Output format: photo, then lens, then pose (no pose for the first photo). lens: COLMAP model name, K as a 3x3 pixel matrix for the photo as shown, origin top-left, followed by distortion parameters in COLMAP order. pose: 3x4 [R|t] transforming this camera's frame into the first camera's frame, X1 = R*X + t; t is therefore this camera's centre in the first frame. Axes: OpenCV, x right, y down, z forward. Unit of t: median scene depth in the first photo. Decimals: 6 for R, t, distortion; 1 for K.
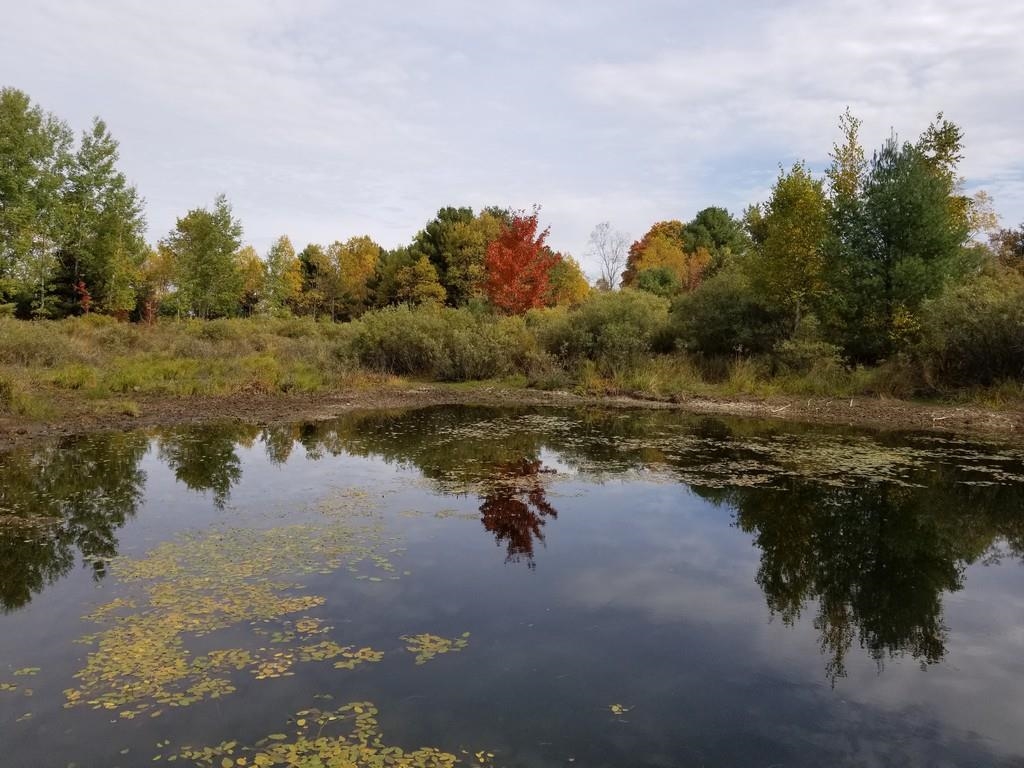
lens RADIAL K [[826.6, 0, 517.3], [0, 826.6, 352.4], [0, 0, 1]] dist [0.064695, -0.131487]
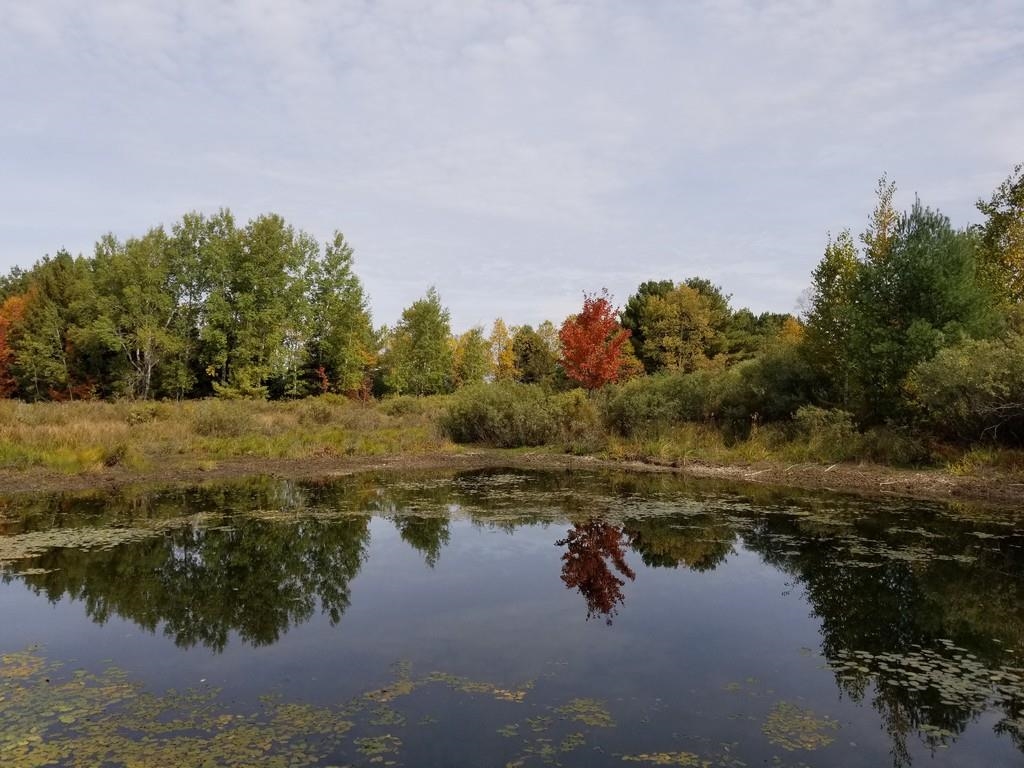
lens RADIAL K [[825.4, 0, 480.1], [0, 825.4, 351.5], [0, 0, 1]] dist [0.058360, -0.000263]
pose [[0.936003, -0.039608, -0.349756, 0.102247], [0.008510, 0.995905, -0.090007, 0.001870], [0.351888, 0.081270, 0.932507, -0.030289]]
